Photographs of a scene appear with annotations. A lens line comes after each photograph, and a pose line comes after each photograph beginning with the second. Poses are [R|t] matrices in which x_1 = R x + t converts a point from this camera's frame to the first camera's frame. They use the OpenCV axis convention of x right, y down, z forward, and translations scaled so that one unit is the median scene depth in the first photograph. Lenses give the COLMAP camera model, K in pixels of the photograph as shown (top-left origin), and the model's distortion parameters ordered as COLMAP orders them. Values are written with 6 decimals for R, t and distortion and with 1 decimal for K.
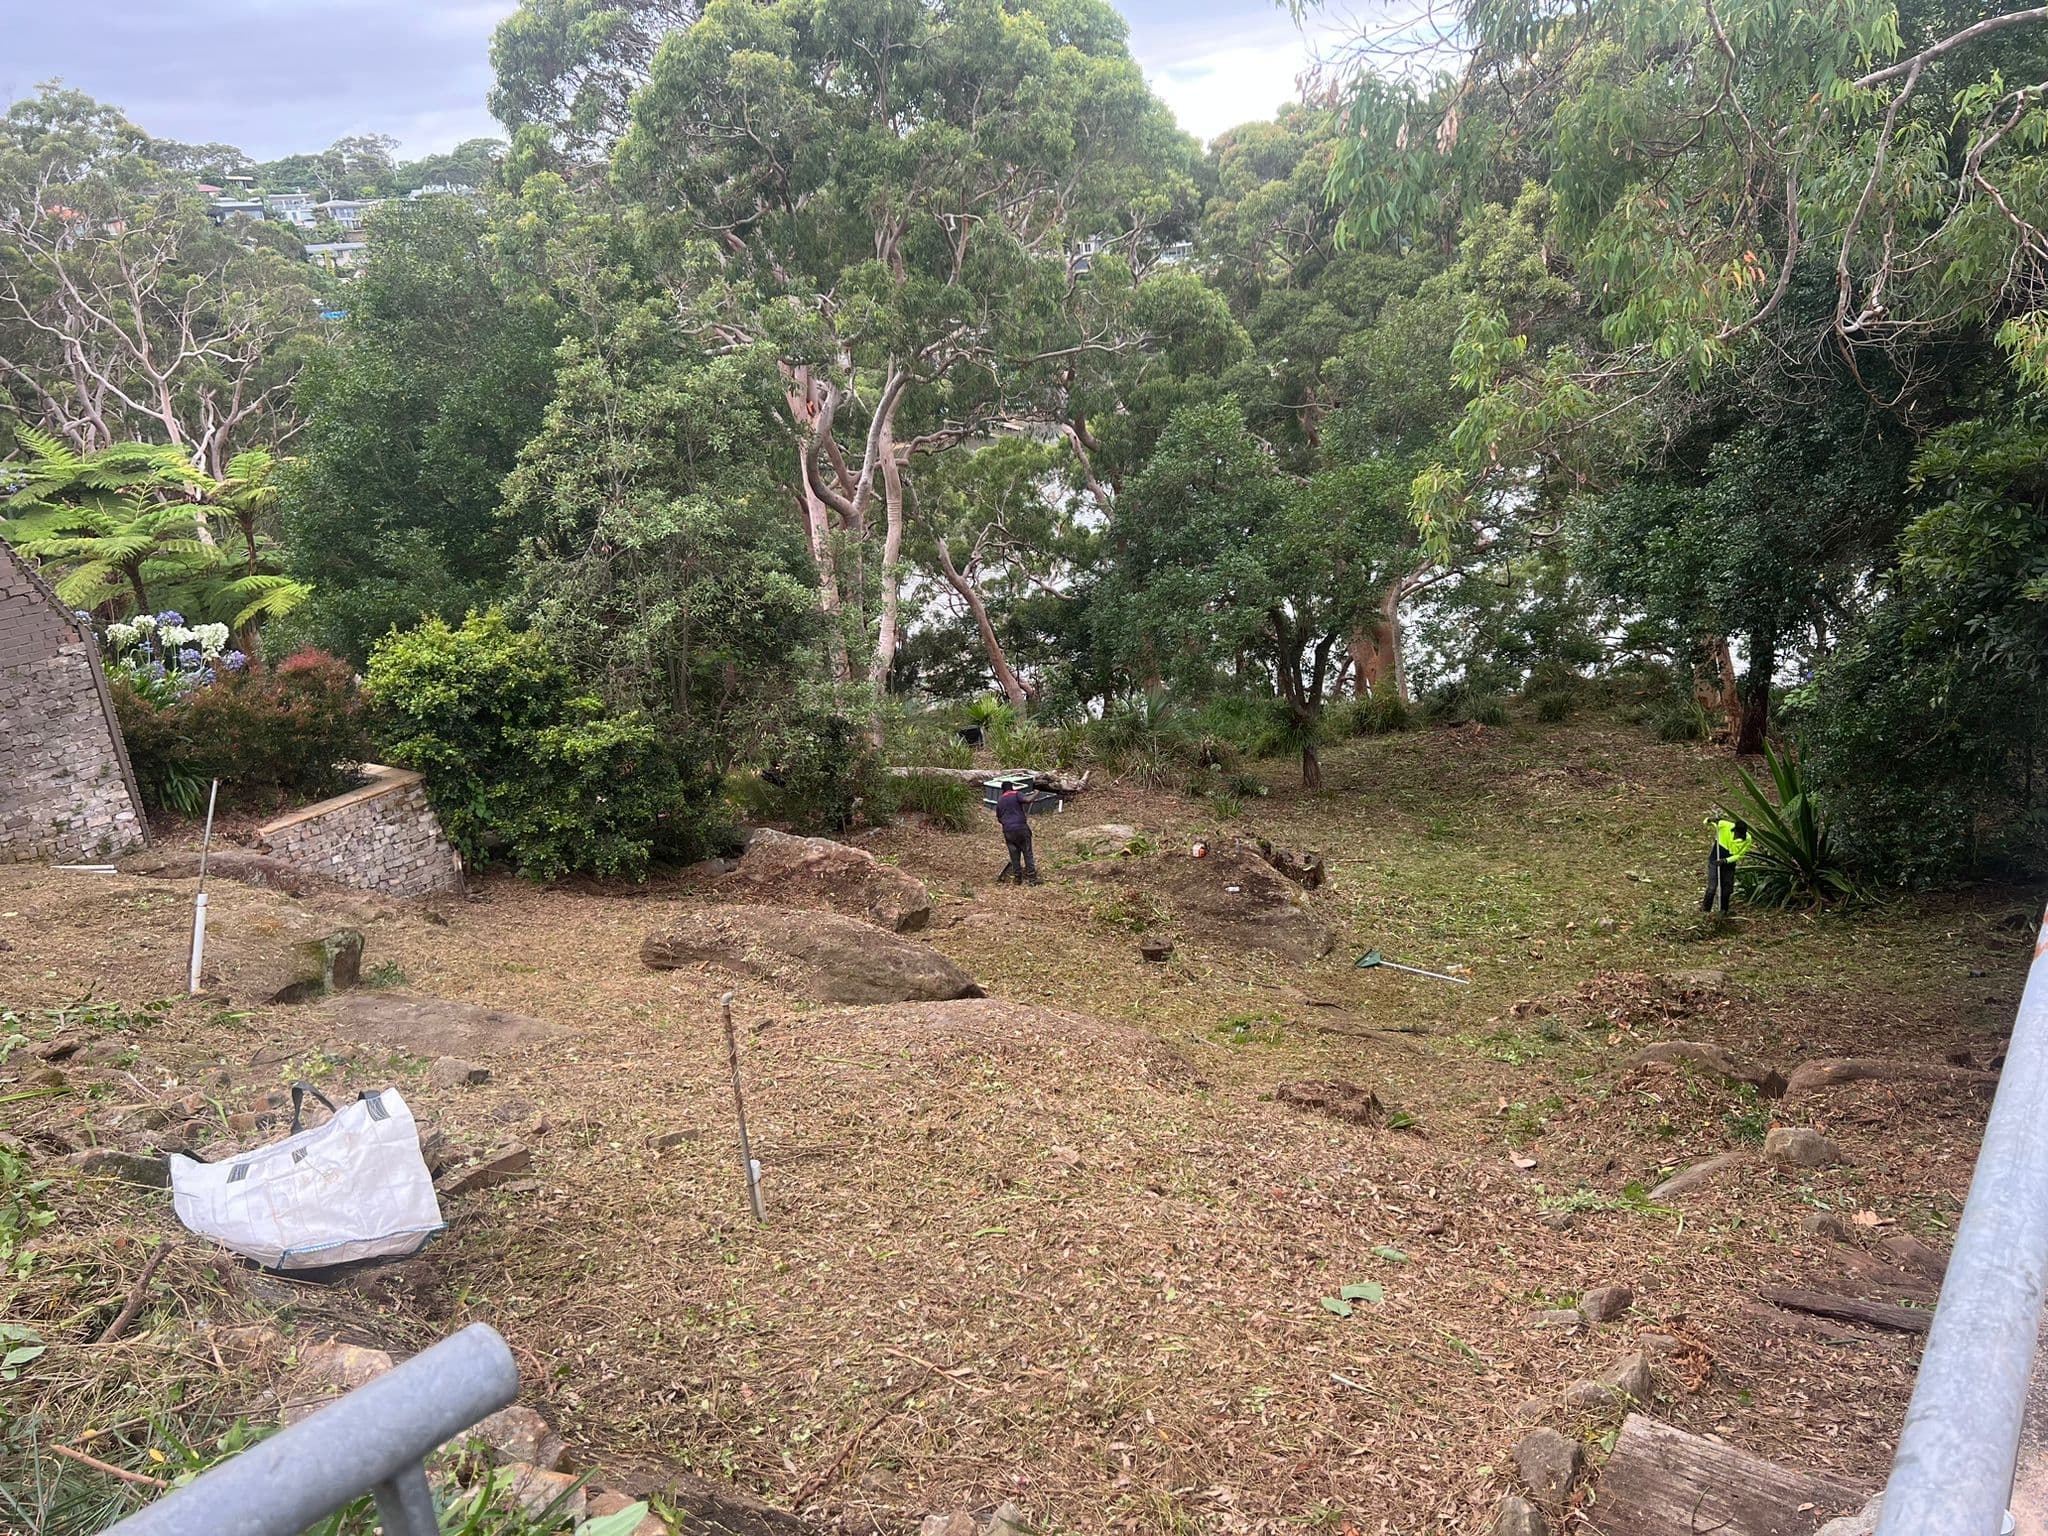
lens RADIAL K [[1534.7, 0, 1024.0], [0, 1534.7, 768.0], [0, 0, 1]] dist [0.045240, -0.070021]
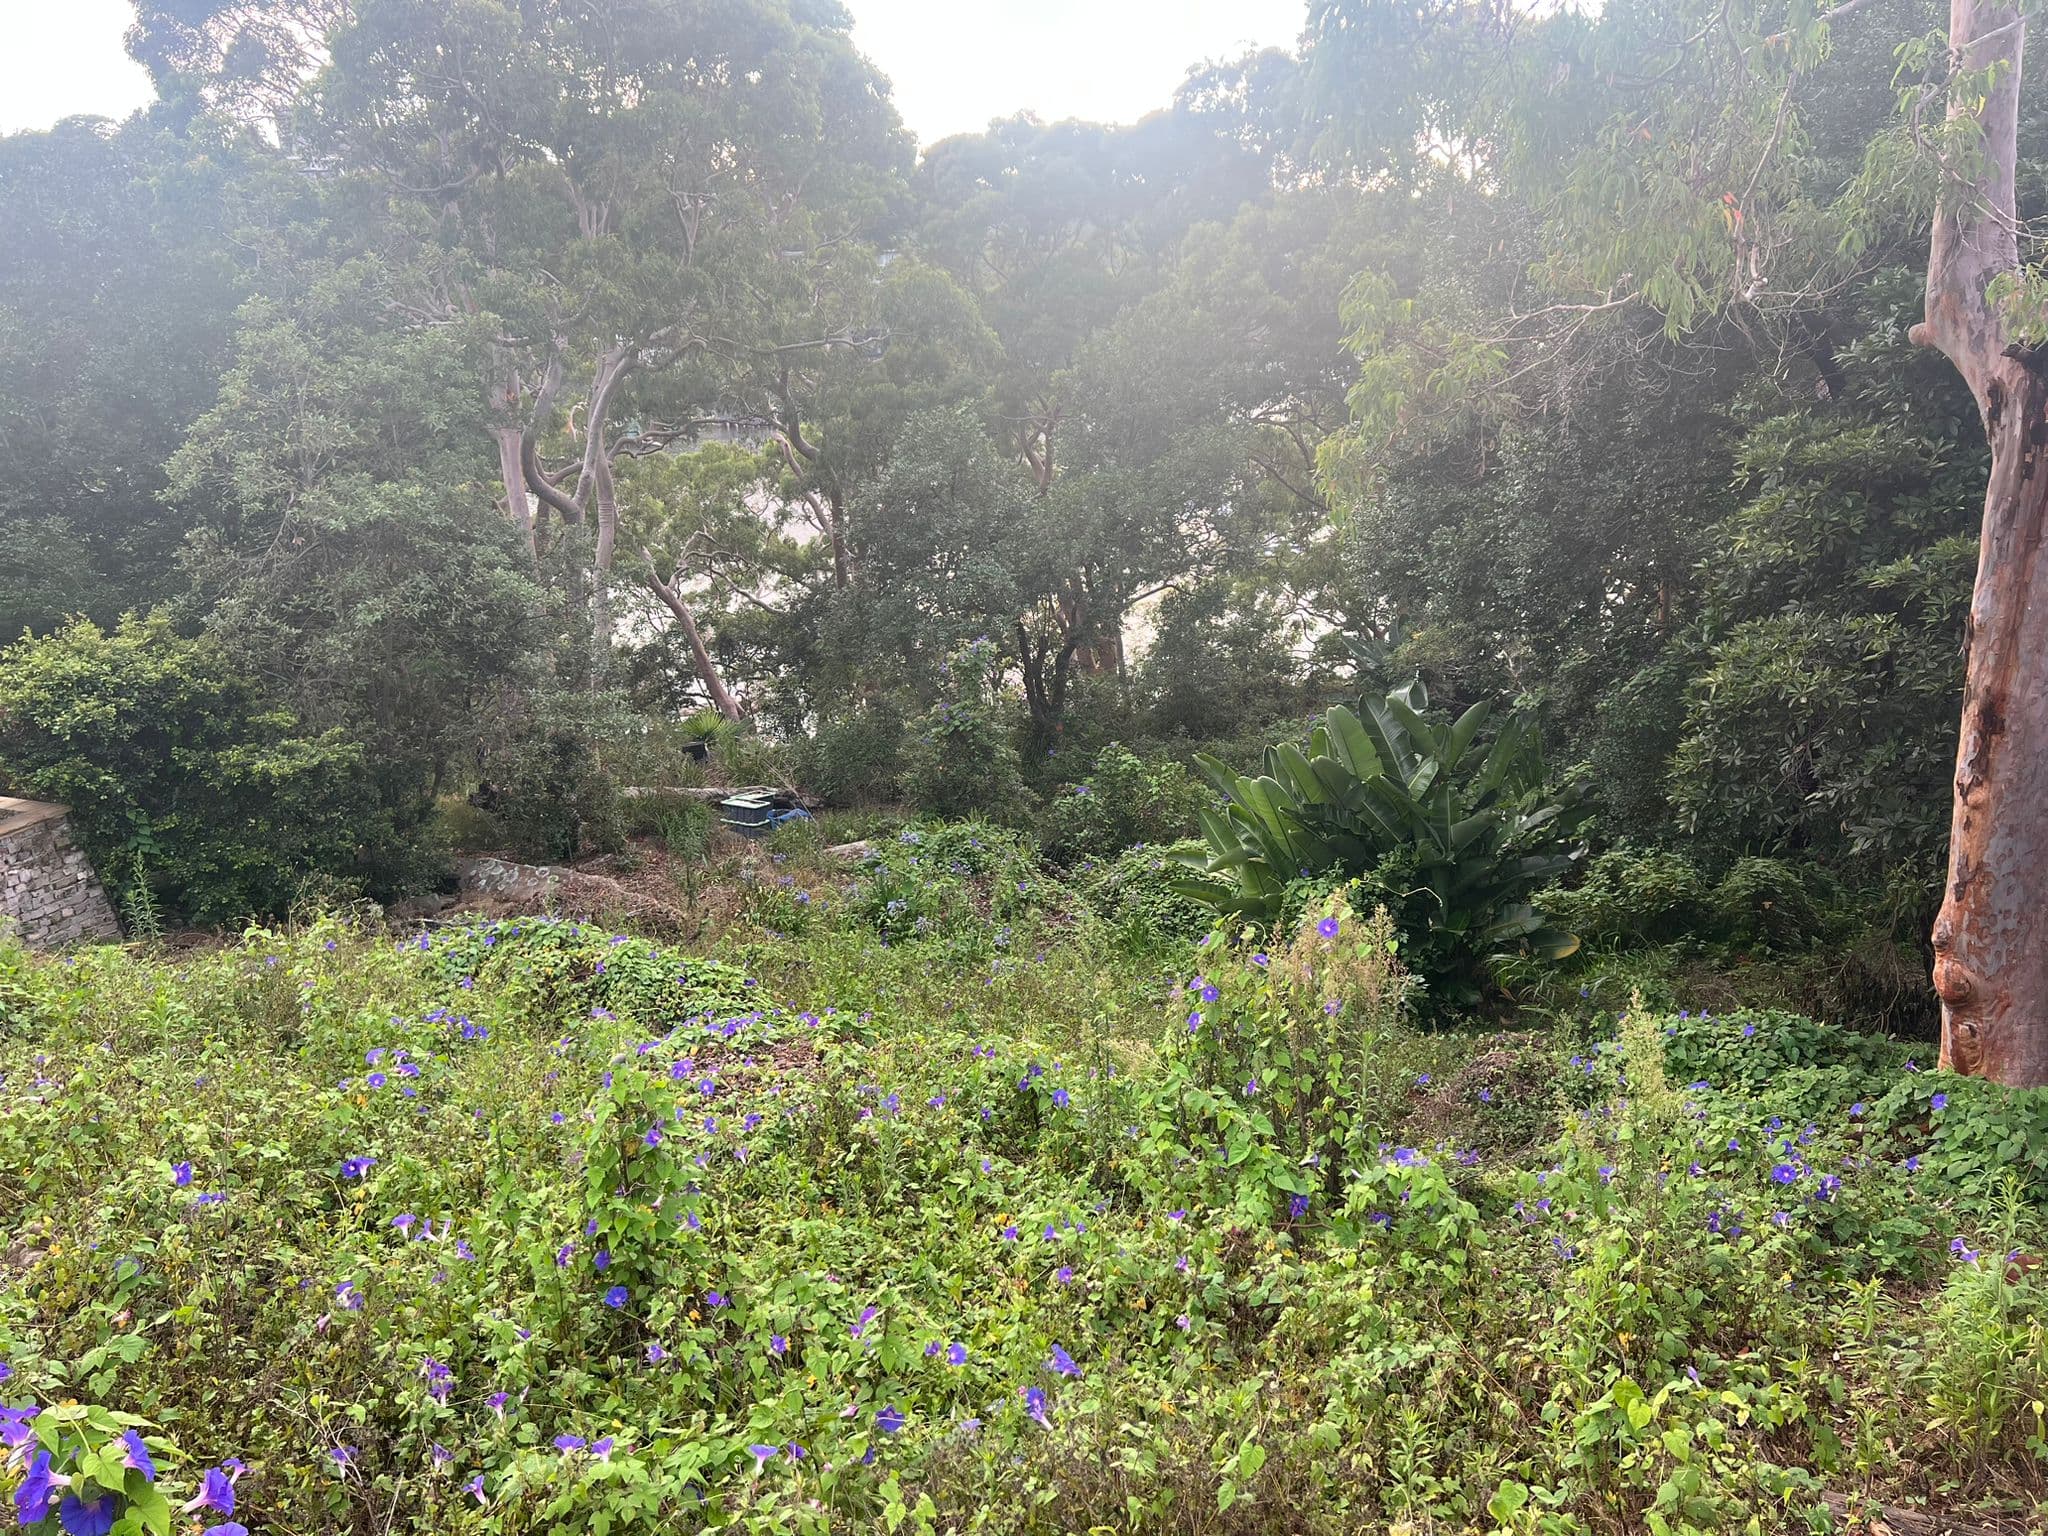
lens RADIAL K [[1493.0, 0, 1024.0], [0, 1493.0, 768.0], [0, 0, 1]] dist [-0.009122, -0.008858]
pose [[0.972433, -0.021789, 0.232161, -0.069892], [0.025482, 0.999592, -0.012922, 0.006499], [-0.231784, 0.018482, 0.972592, 0.091794]]
